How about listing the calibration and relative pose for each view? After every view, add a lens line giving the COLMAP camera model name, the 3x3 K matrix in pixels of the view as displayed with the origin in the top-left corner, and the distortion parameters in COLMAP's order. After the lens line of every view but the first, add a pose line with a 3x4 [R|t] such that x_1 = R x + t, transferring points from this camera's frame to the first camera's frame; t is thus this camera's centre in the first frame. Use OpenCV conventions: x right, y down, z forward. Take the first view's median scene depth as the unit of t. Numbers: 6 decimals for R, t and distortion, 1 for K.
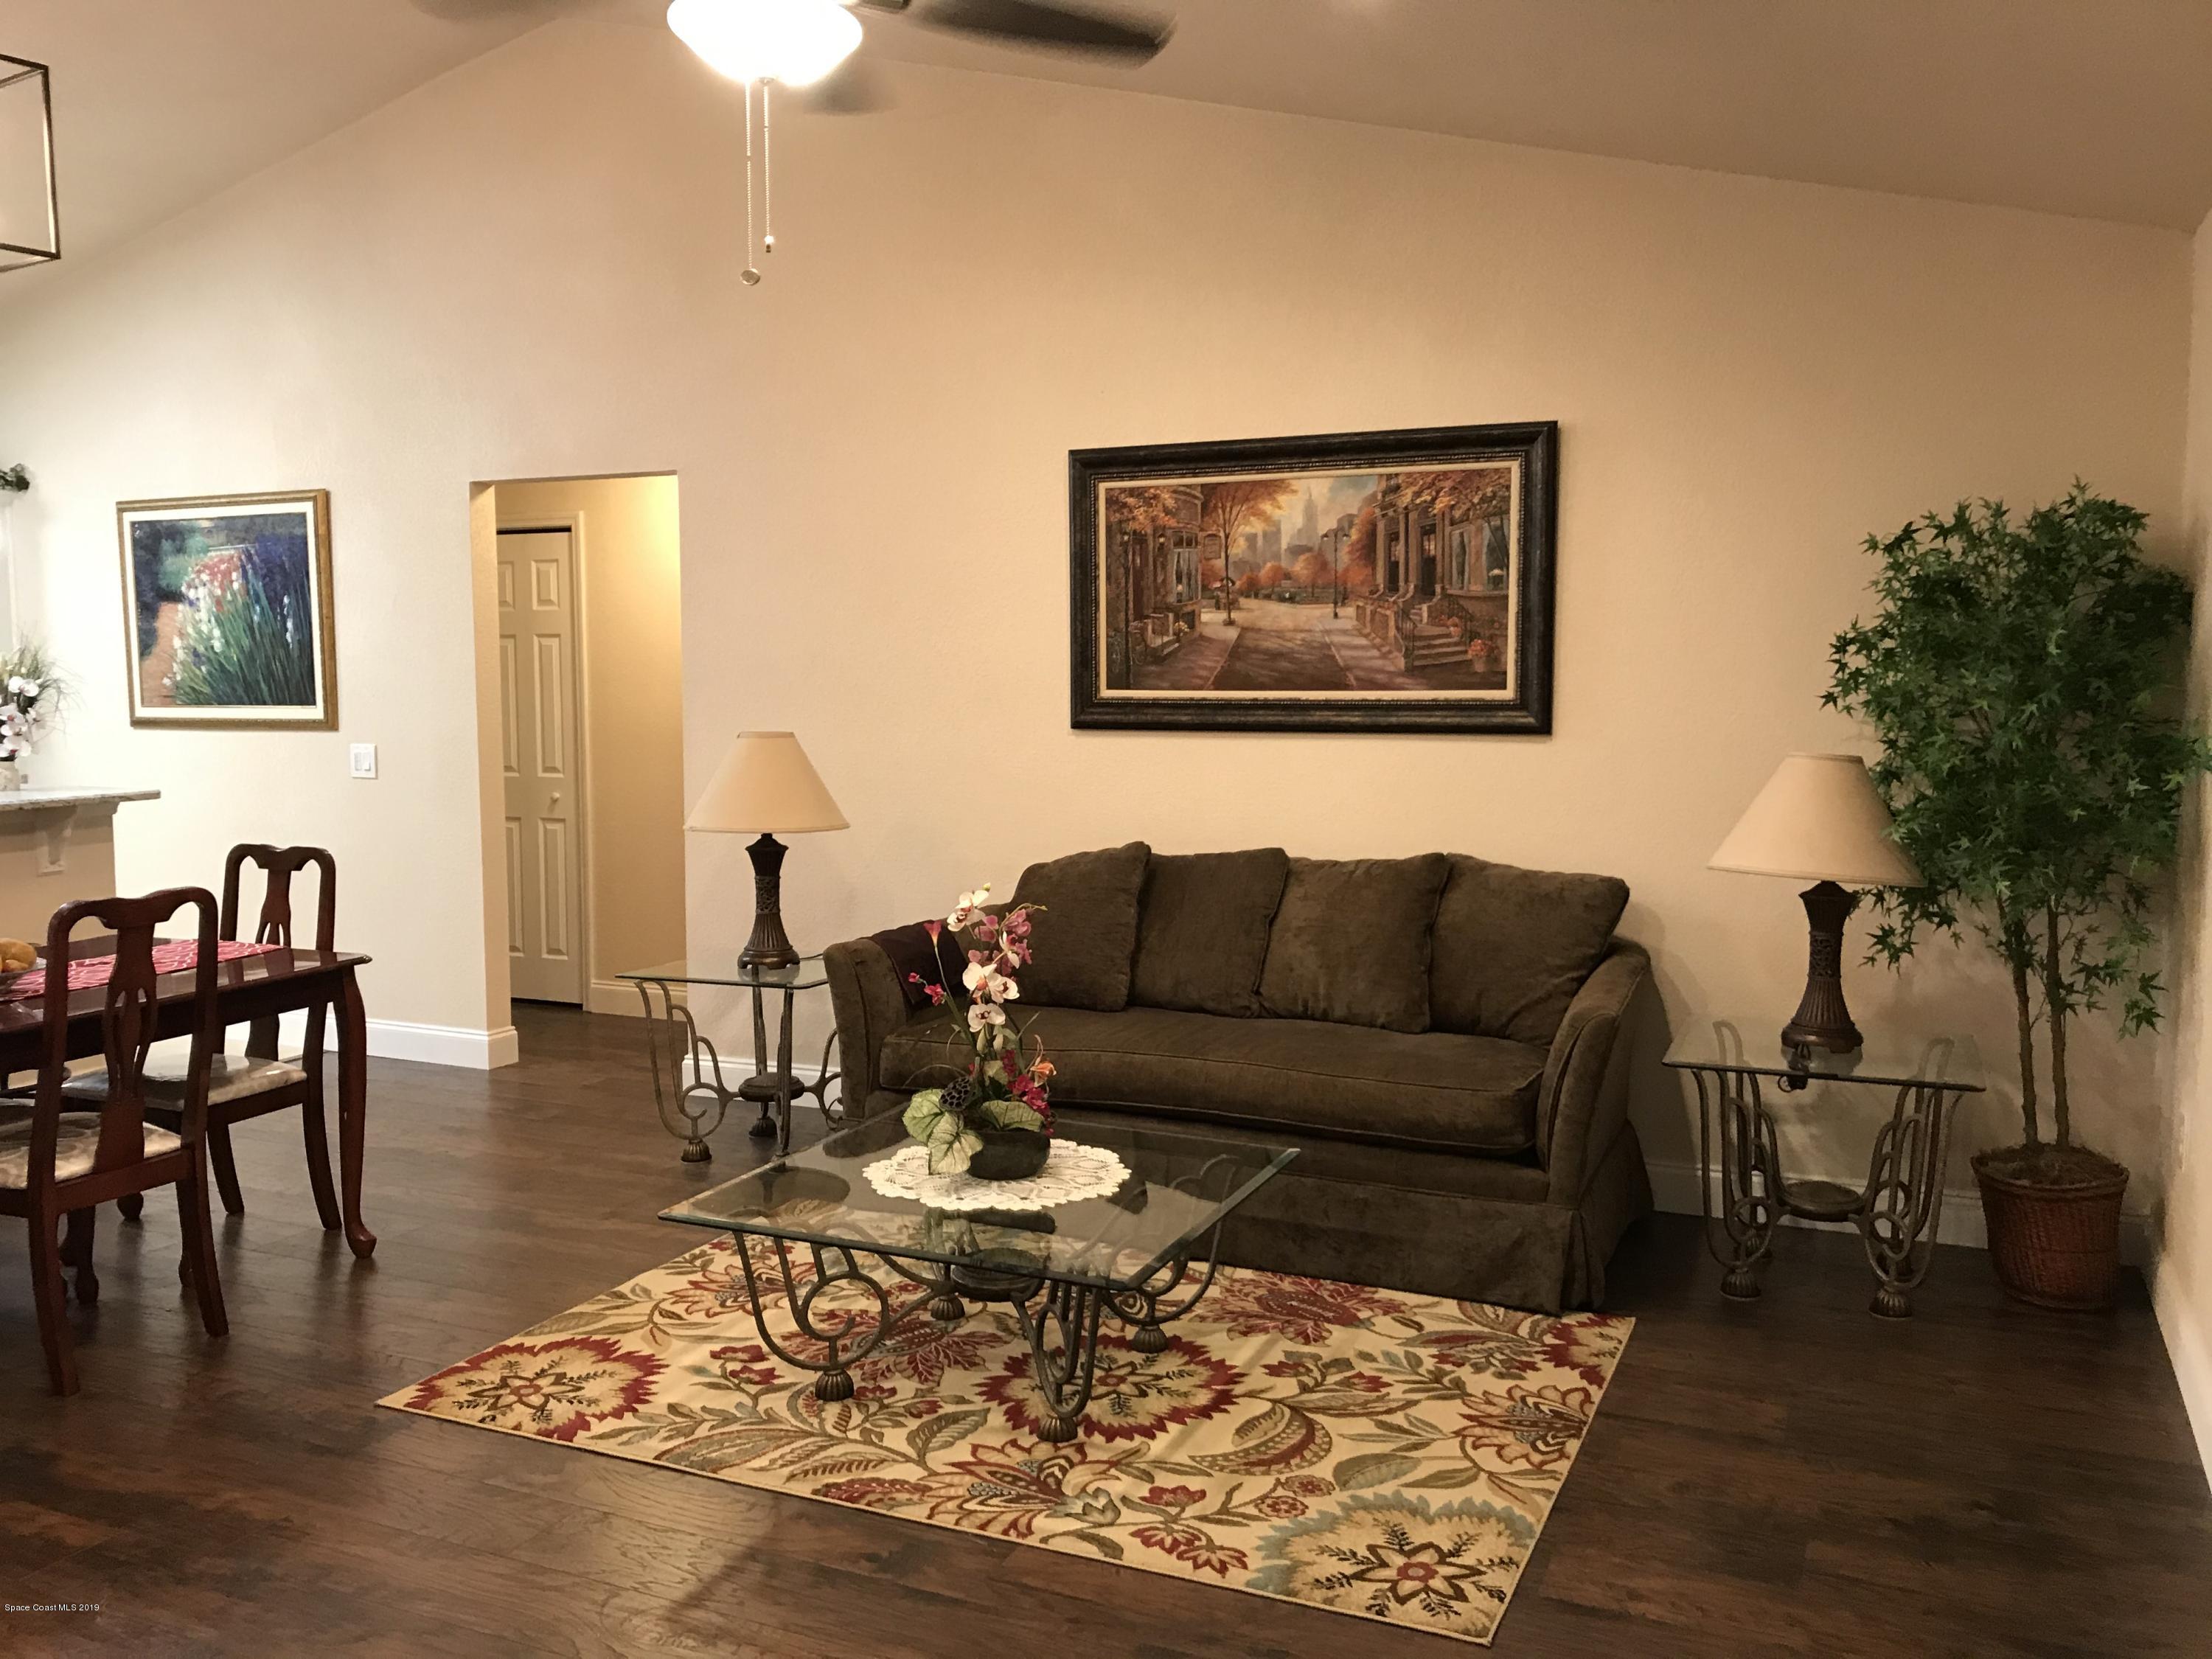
lens RADIAL K [[1824.2, 0, 1066.0], [0, 1824.2, 822.1], [0, 0, 1]] dist [0.006549, -0.001193]
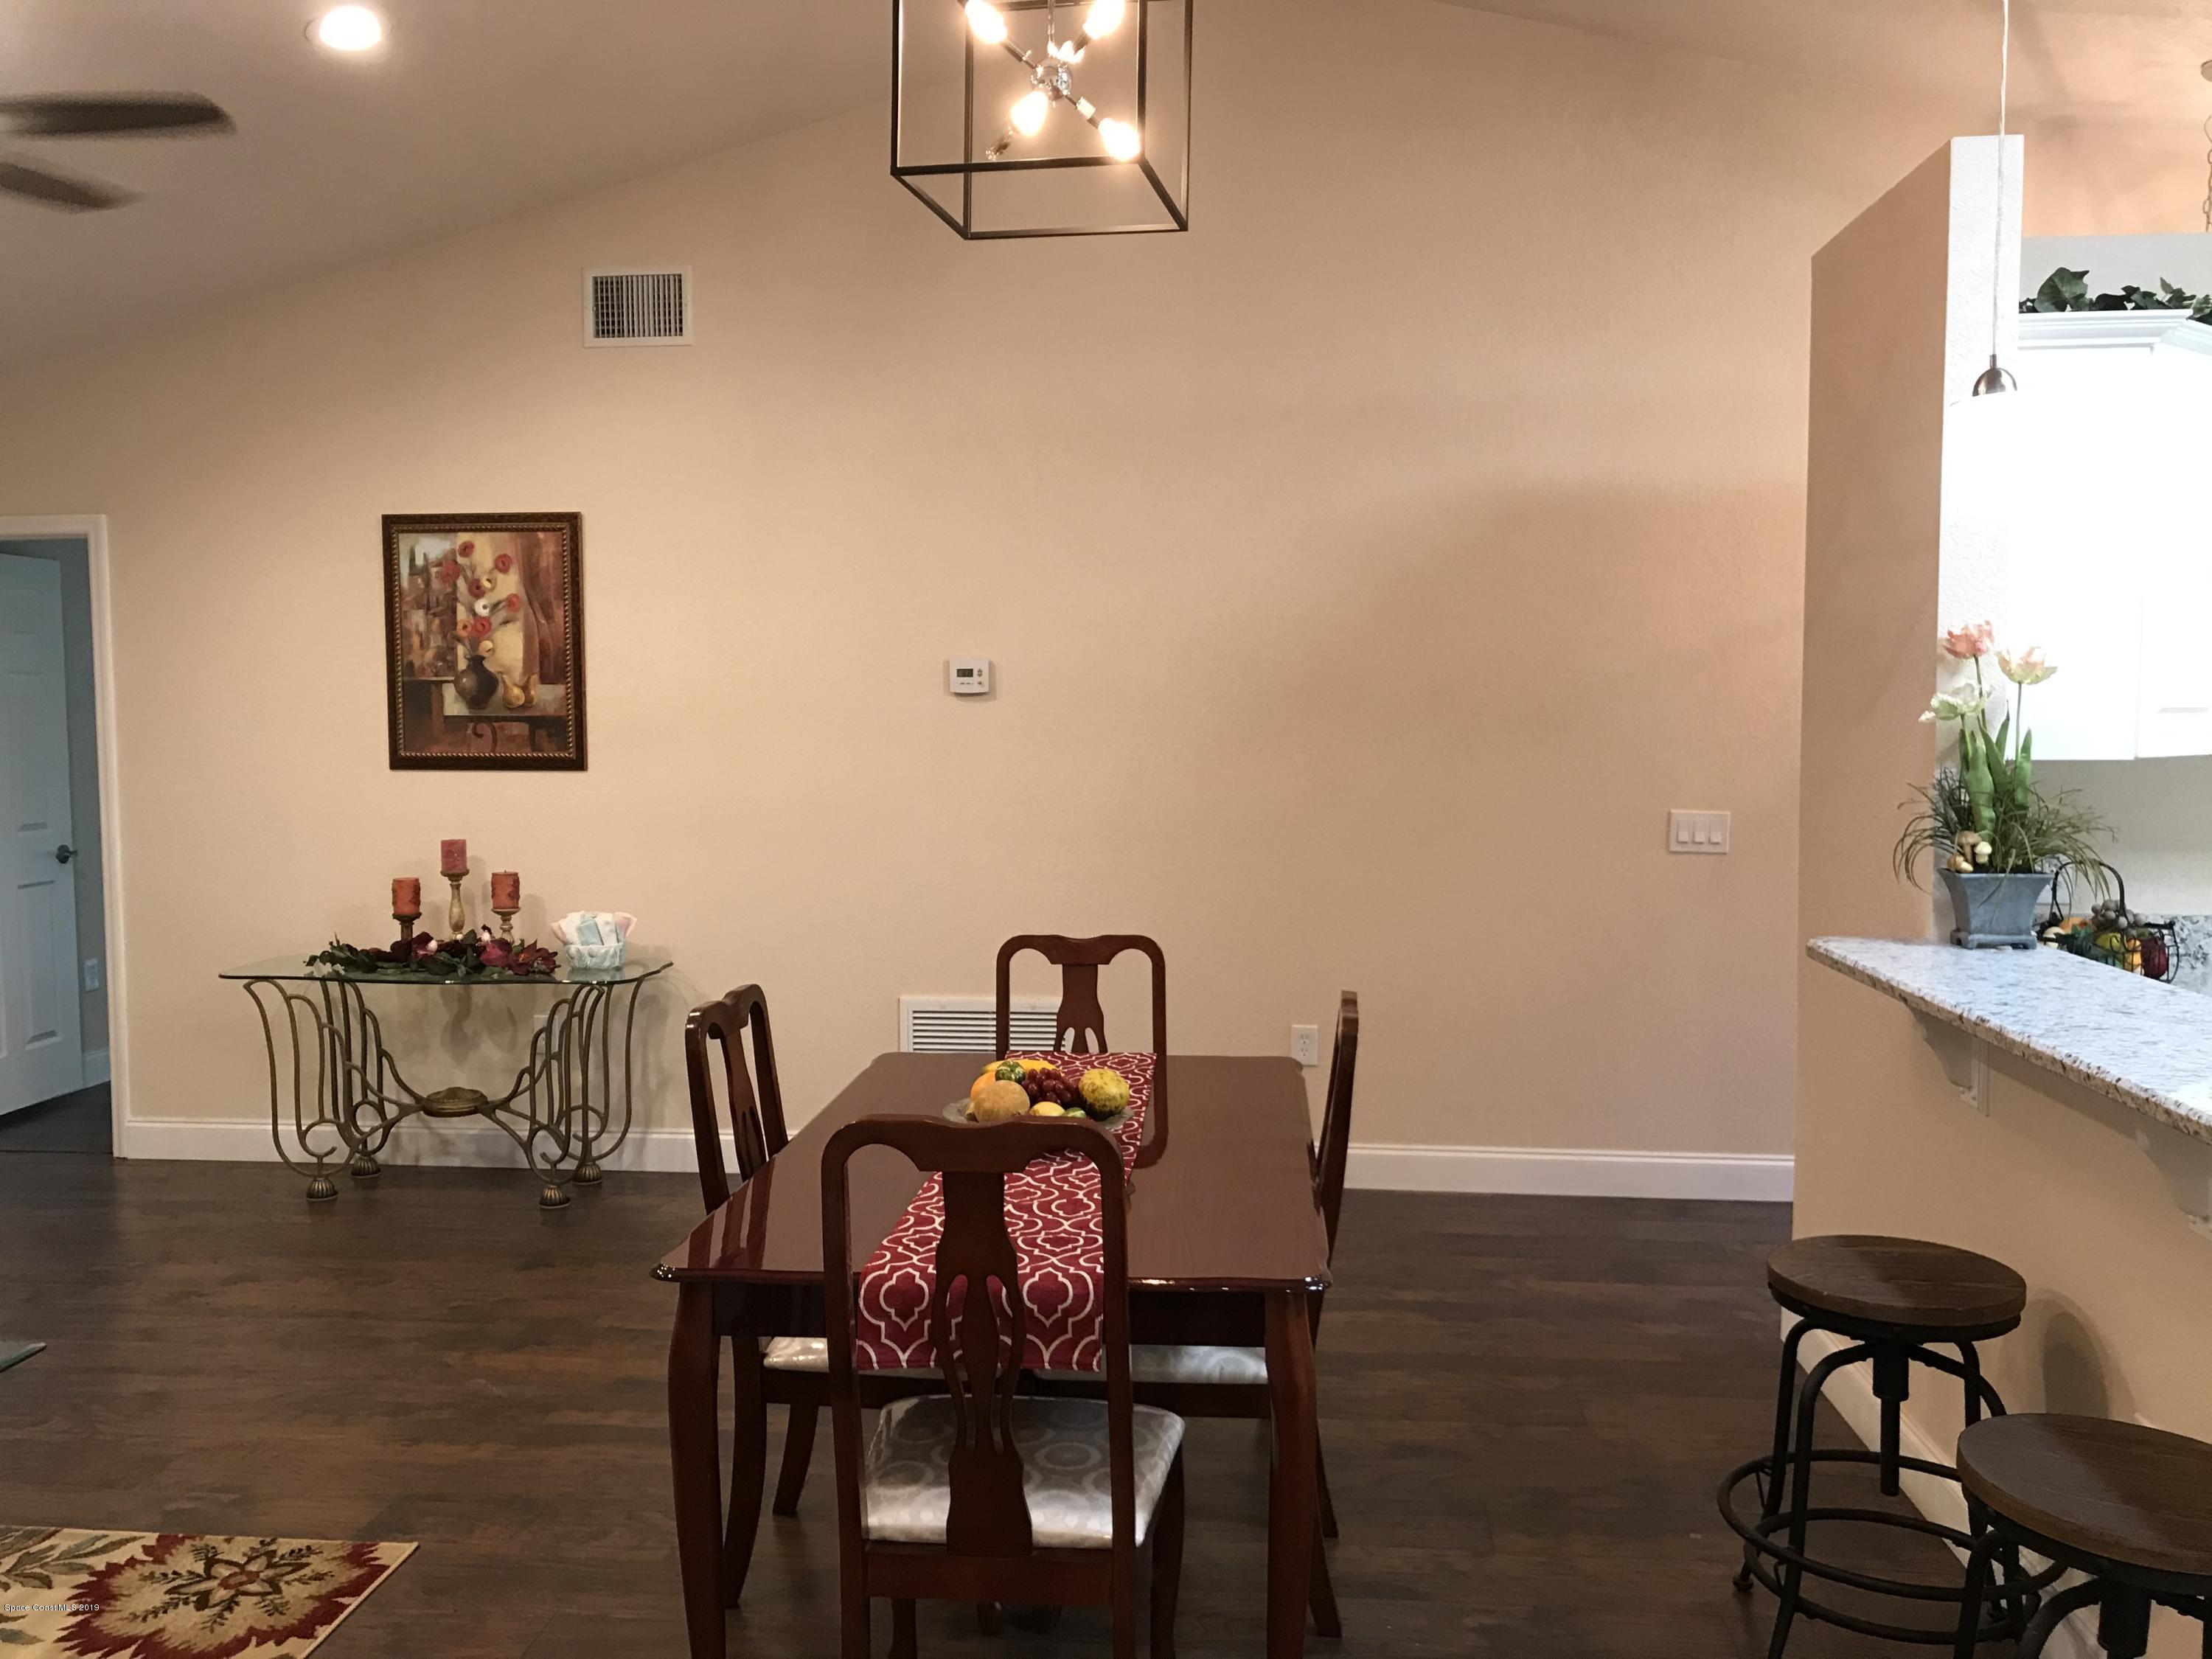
lens RADIAL K [[1812.0, 0, 1106.0], [0, 1812.0, 829.5], [0, 0, 1]] dist [0.022416, -0.037528]
pose [[-0.943139, 0.032130, -0.330843, -0.360686], [-0.018530, 0.988688, 0.148839, -0.151654], [0.331882, 0.146507, -0.931874, 1.659427]]
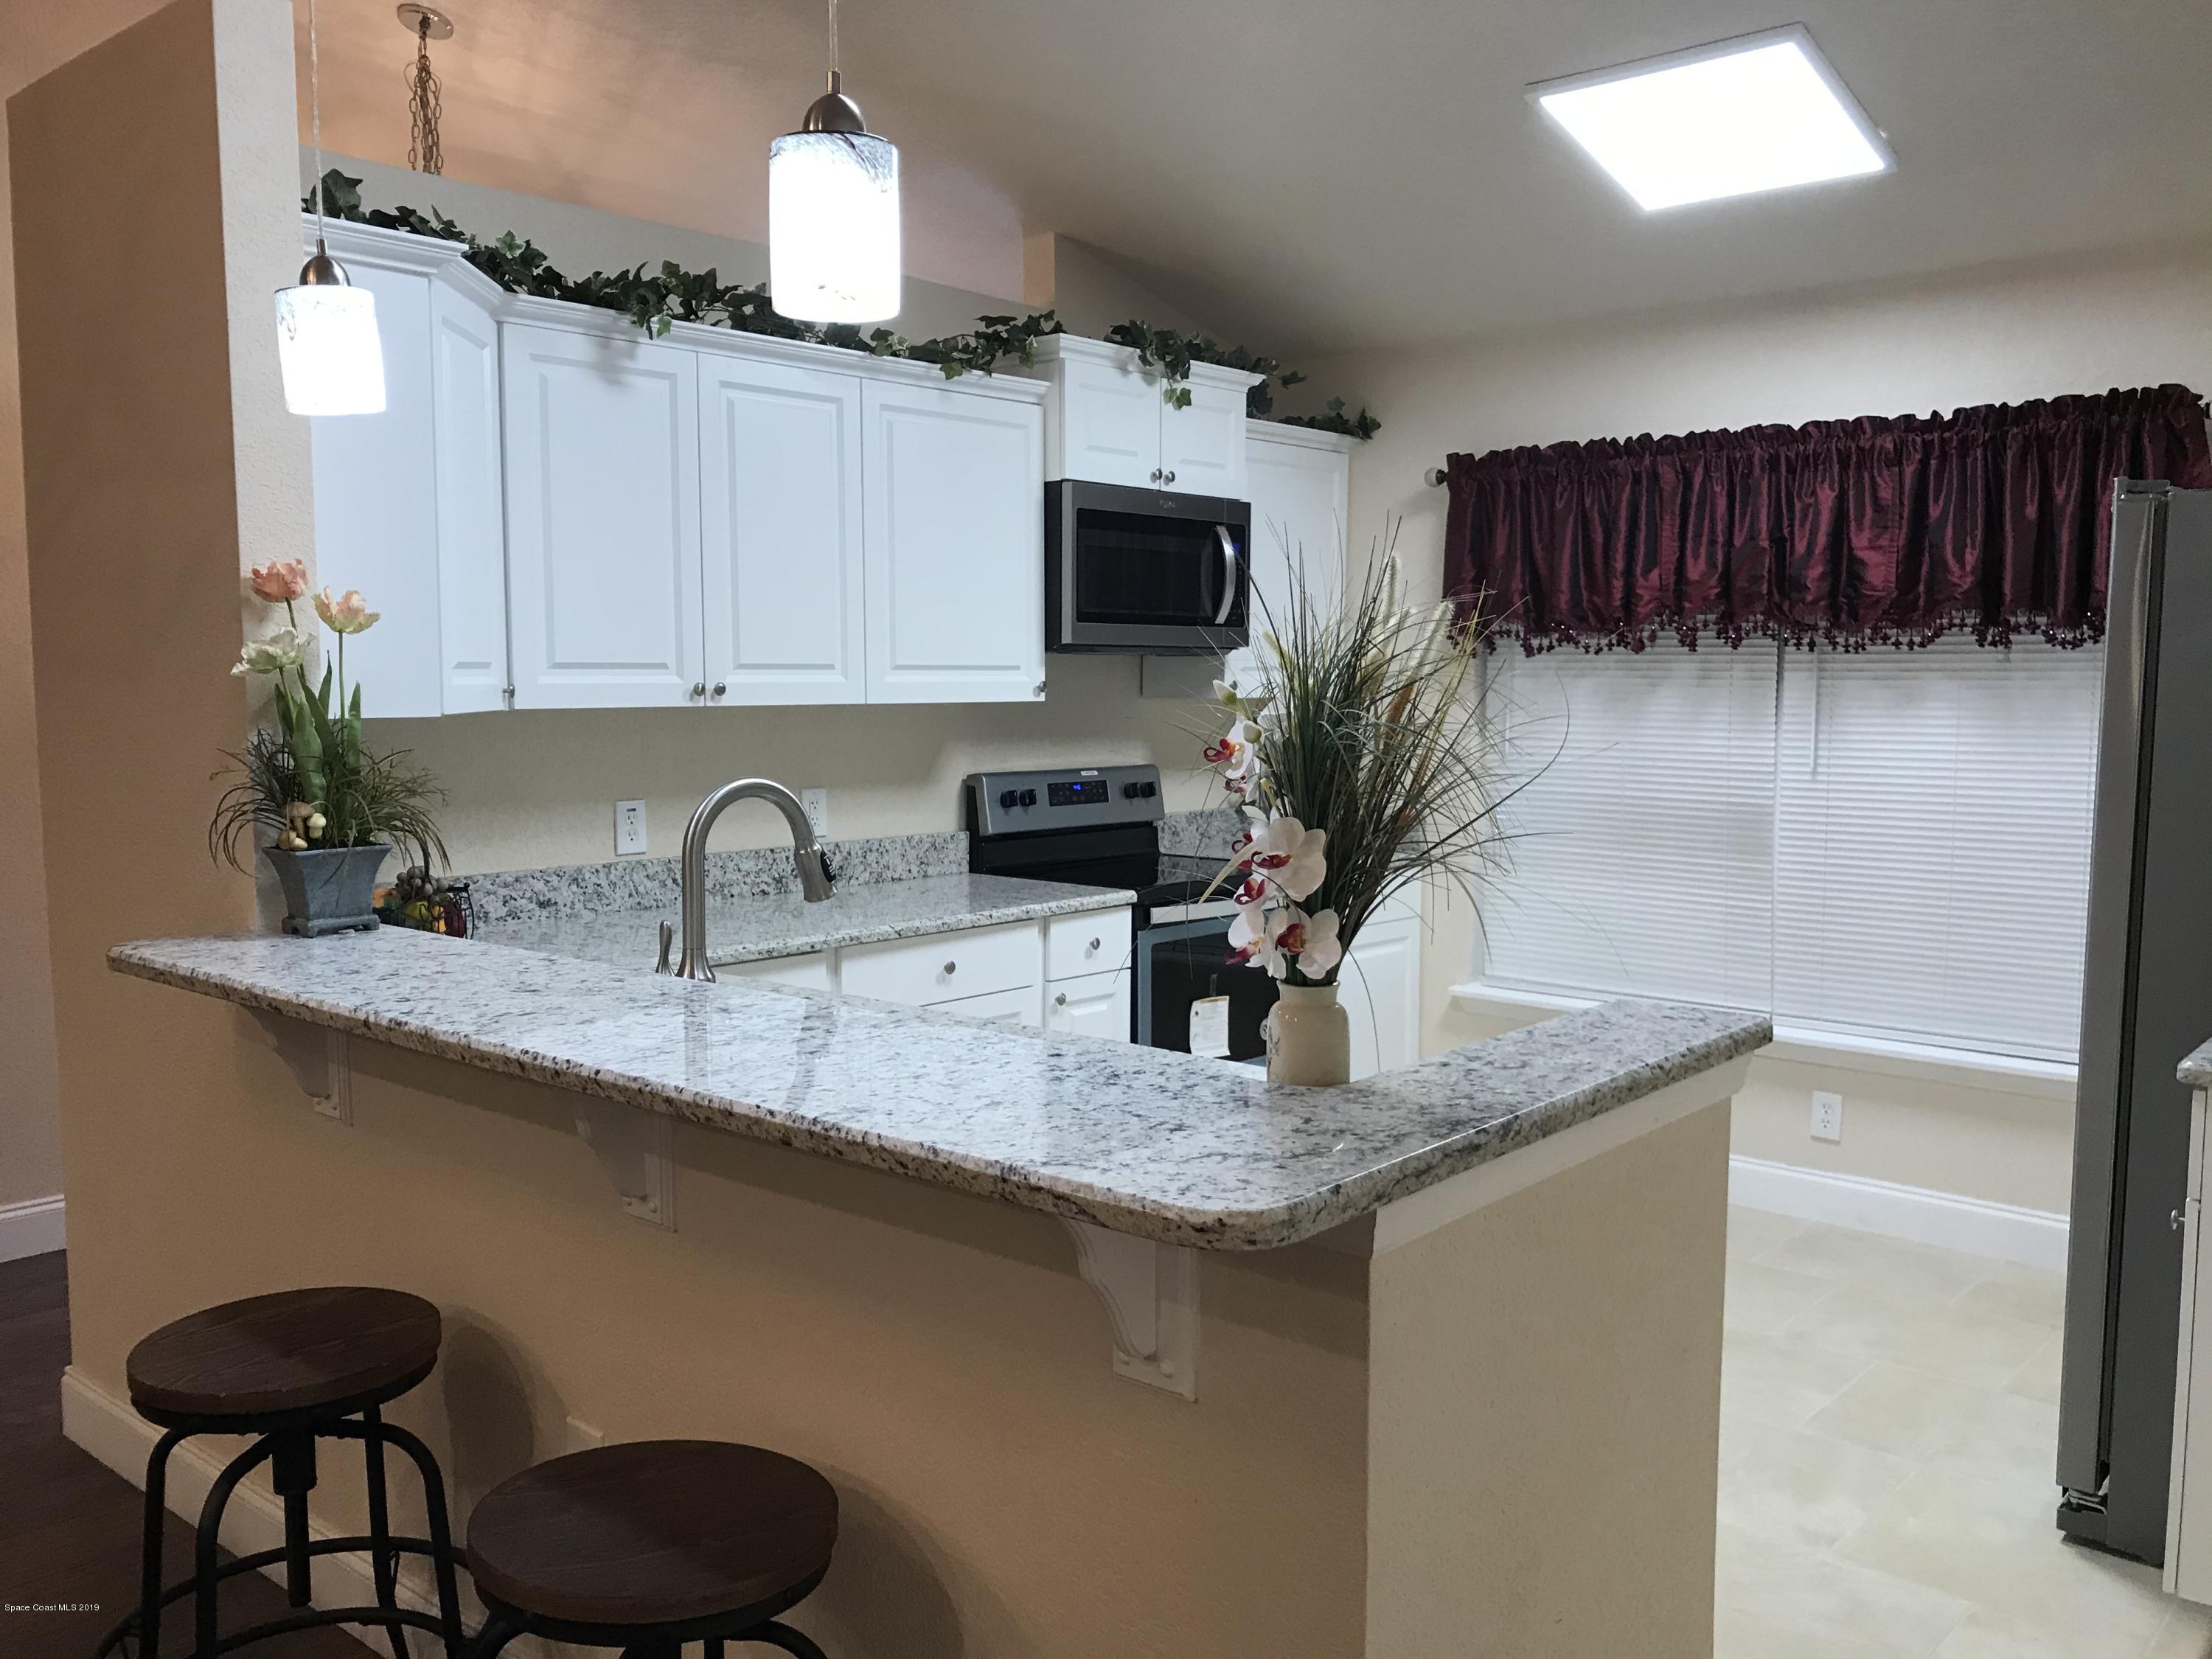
lens RADIAL K [[1812.0, 0, 1106.0], [0, 1812.0, 829.5], [0, 0, 1]] dist [0.022416, -0.037528]
pose [[-0.271688, 0.089696, -0.958196, -0.405555], [-0.080117, 0.990083, 0.115397, -0.132069], [0.959045, 0.108120, -0.261808, 1.510604]]
